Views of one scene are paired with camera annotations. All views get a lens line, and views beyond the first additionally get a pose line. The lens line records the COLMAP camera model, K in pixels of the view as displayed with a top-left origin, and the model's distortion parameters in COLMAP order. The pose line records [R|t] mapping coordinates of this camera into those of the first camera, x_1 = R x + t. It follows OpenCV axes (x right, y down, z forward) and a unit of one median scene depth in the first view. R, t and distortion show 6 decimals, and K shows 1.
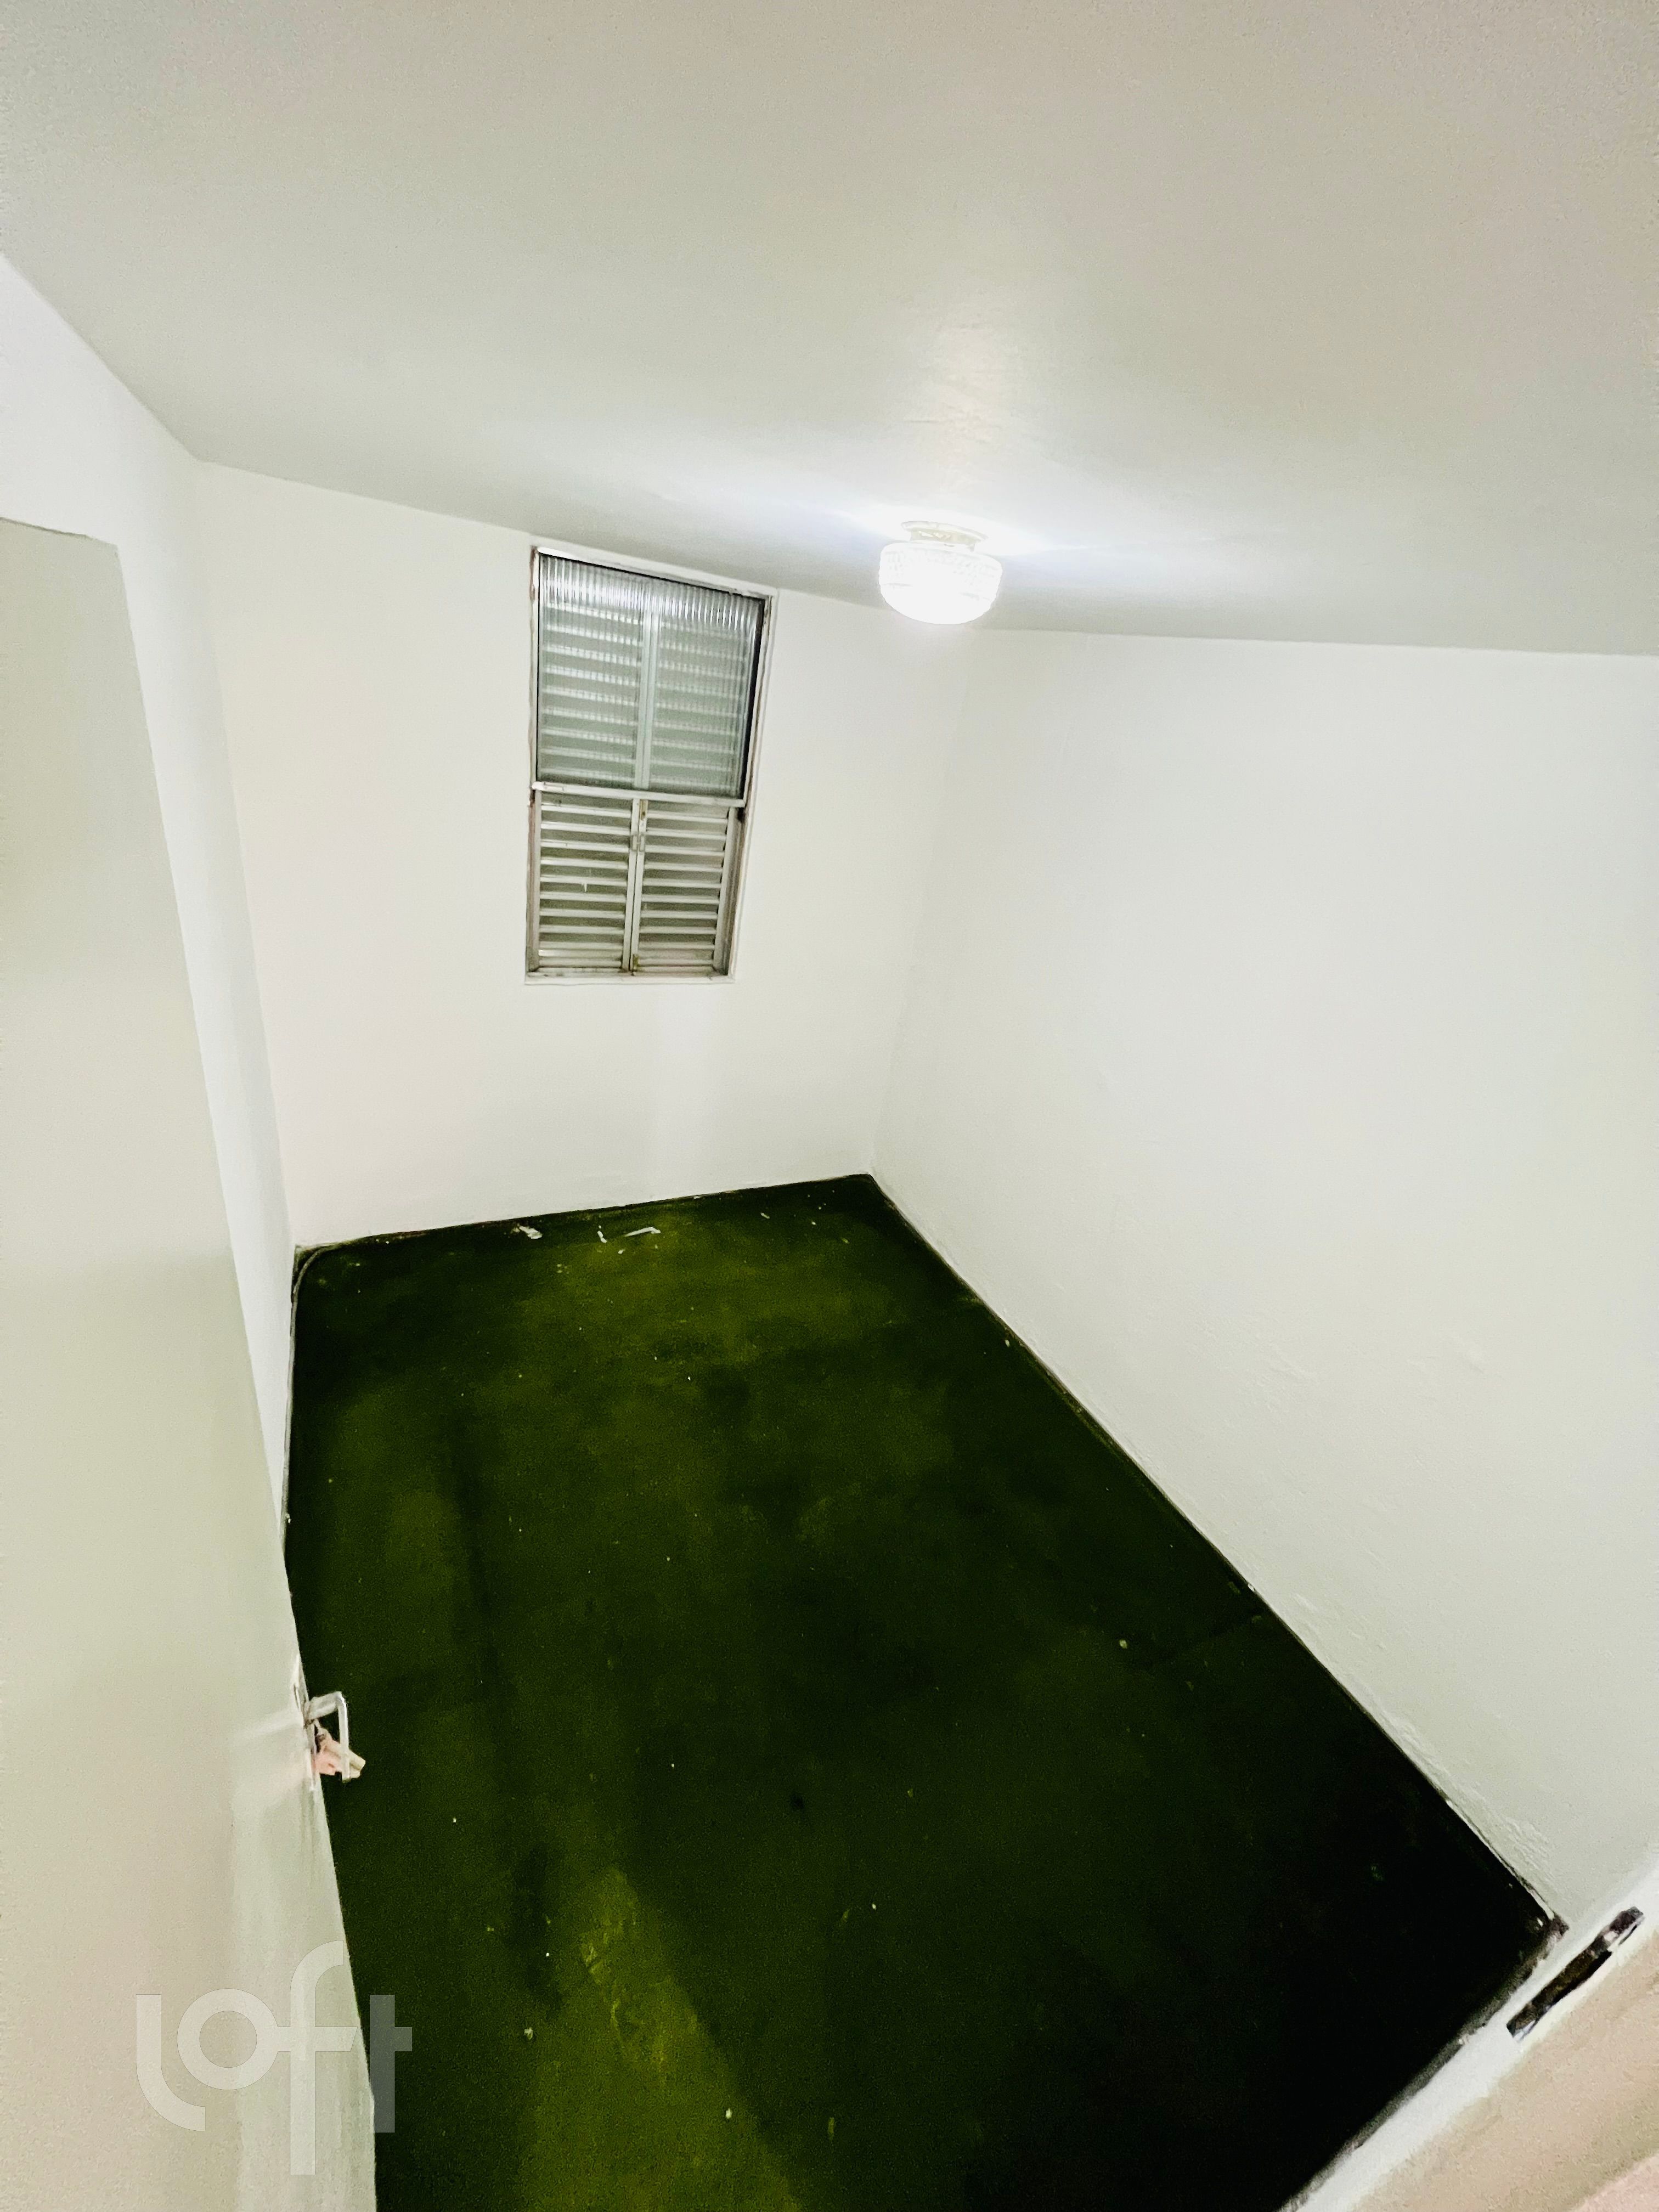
lens RADIAL K [[884.2, 0, 826.0], [0, 884.2, 1108.7], [0, 0, 1]] dist [-0.000301, 0.000398]
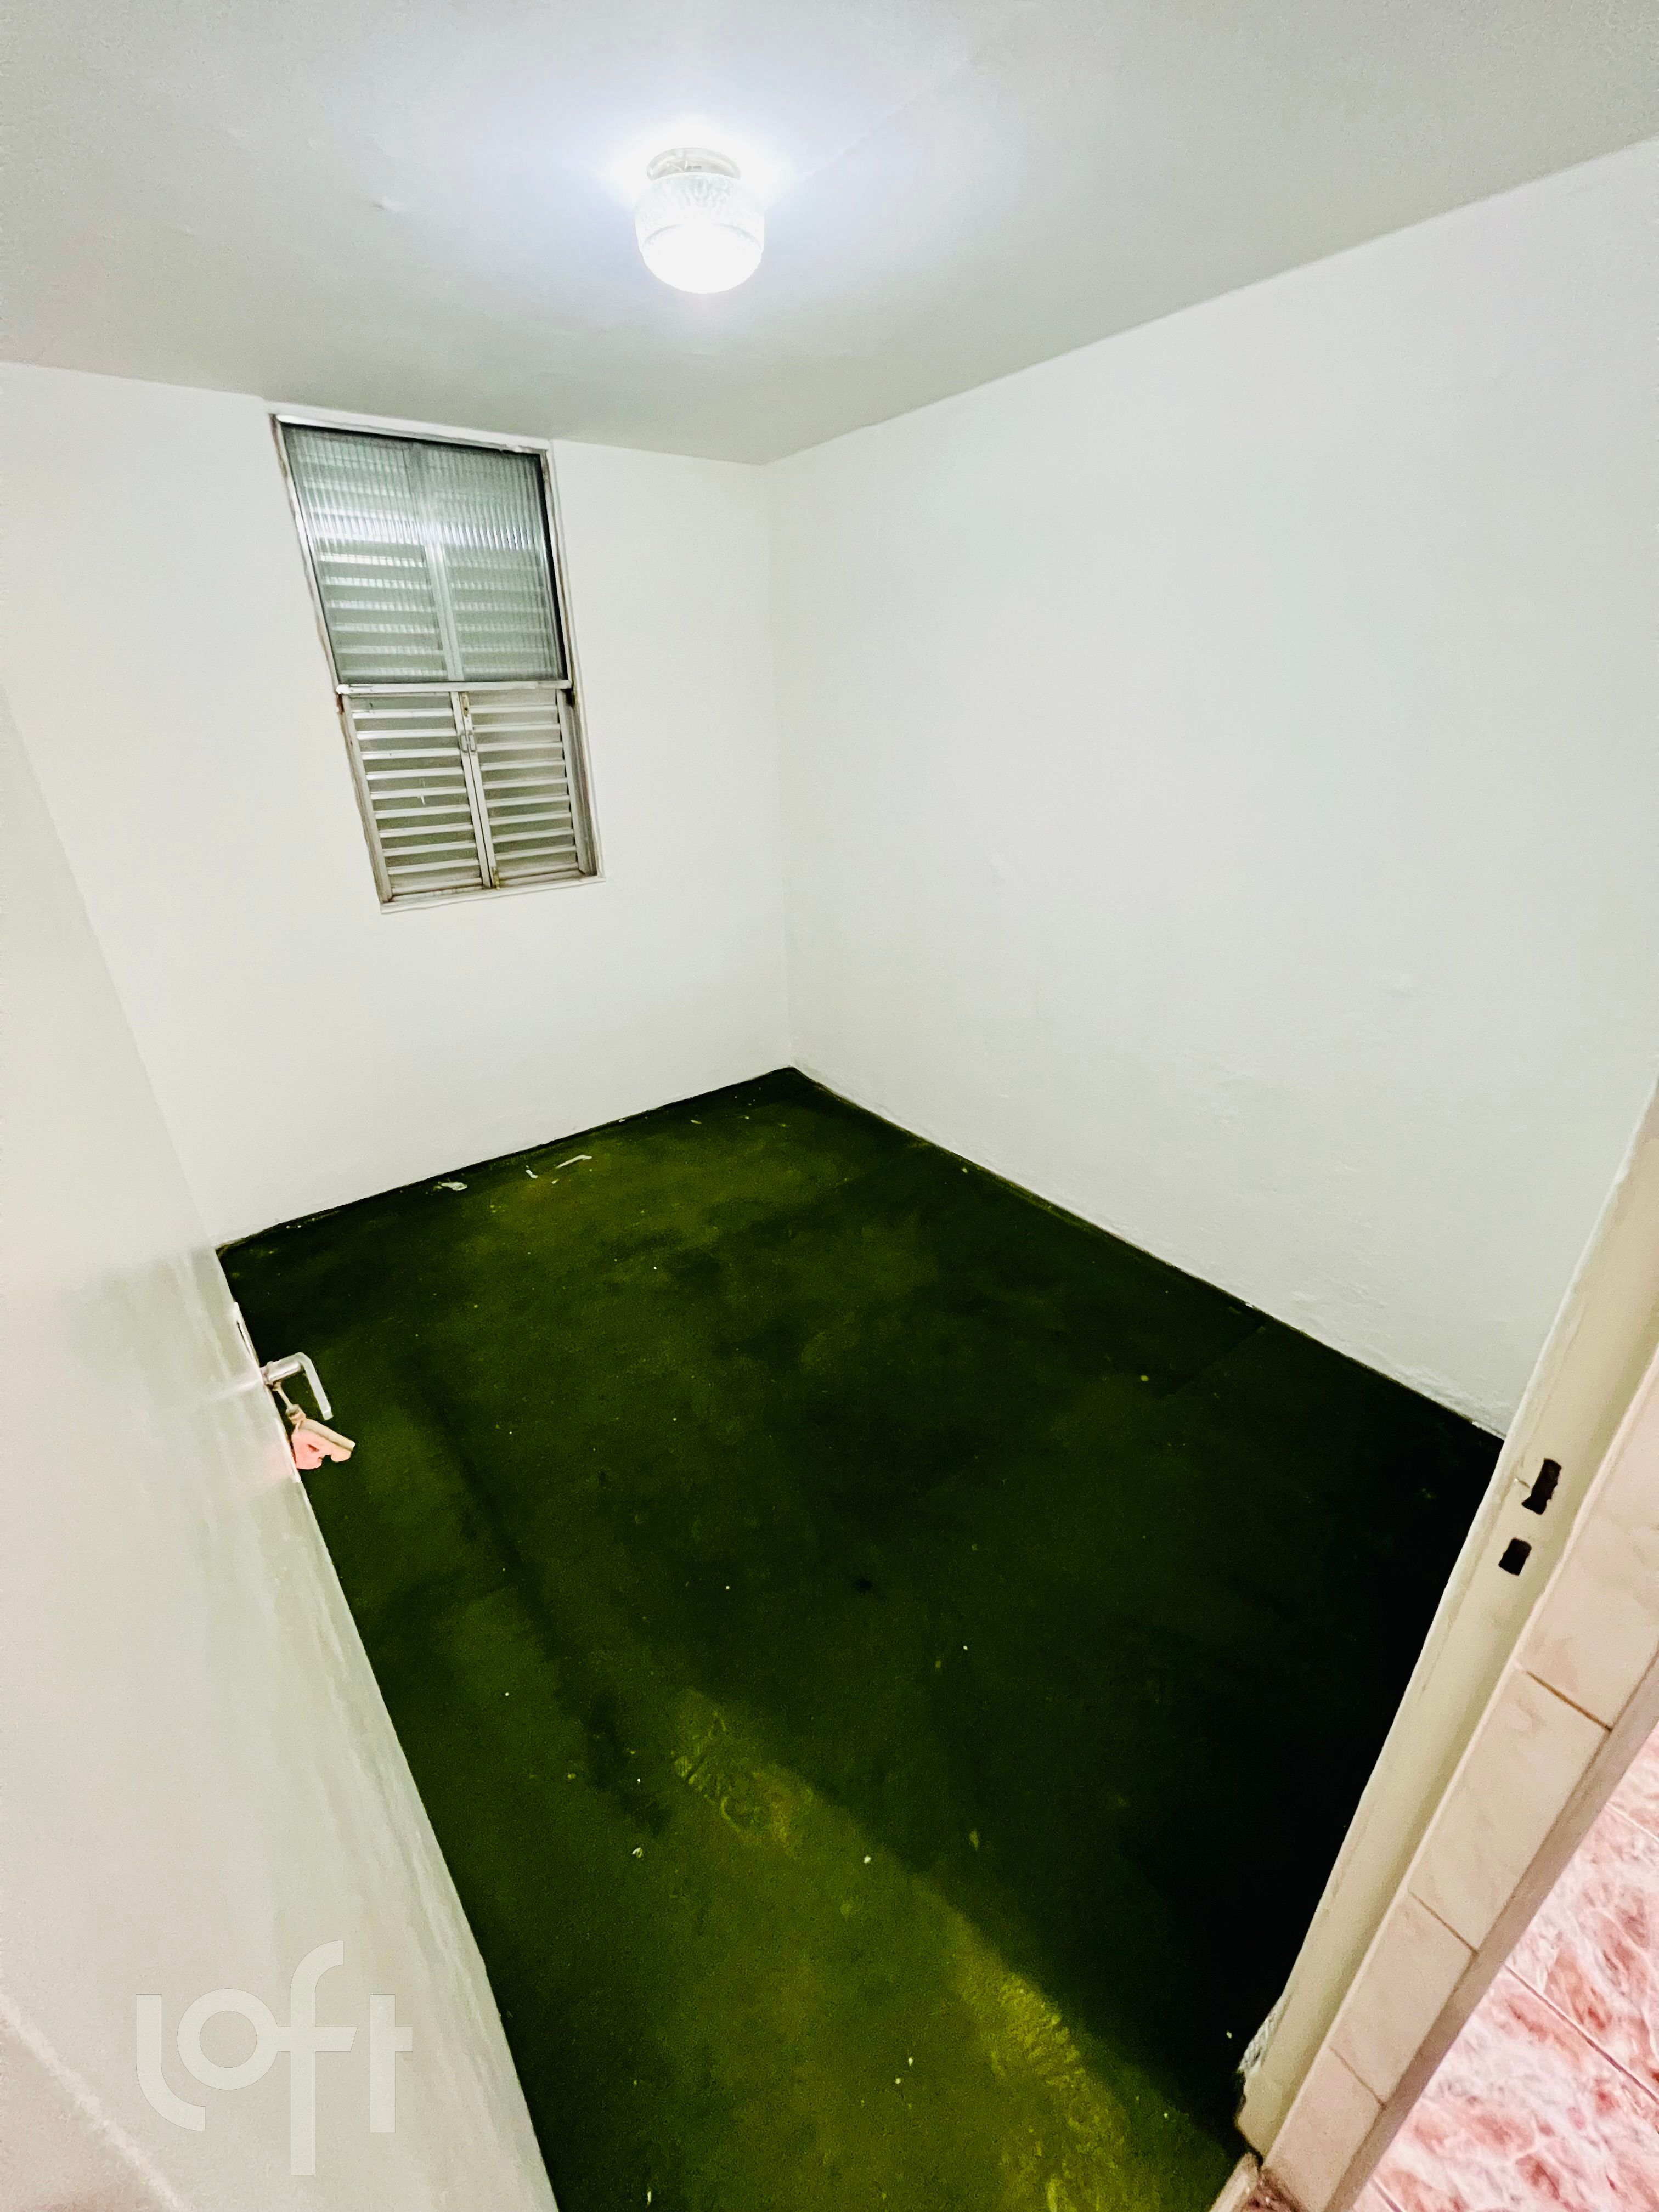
lens RADIAL K [[884.2, 0, 824.9], [0, 884.2, 1101.3], [0, 0, 1]] dist [-0.000301, 0.000398]
pose [[0.967389, -0.234802, 0.095010, -0.025803], [0.234605, 0.971998, 0.013393, 0.158752], [-0.095495, 0.009334, 0.995386, 0.031329]]
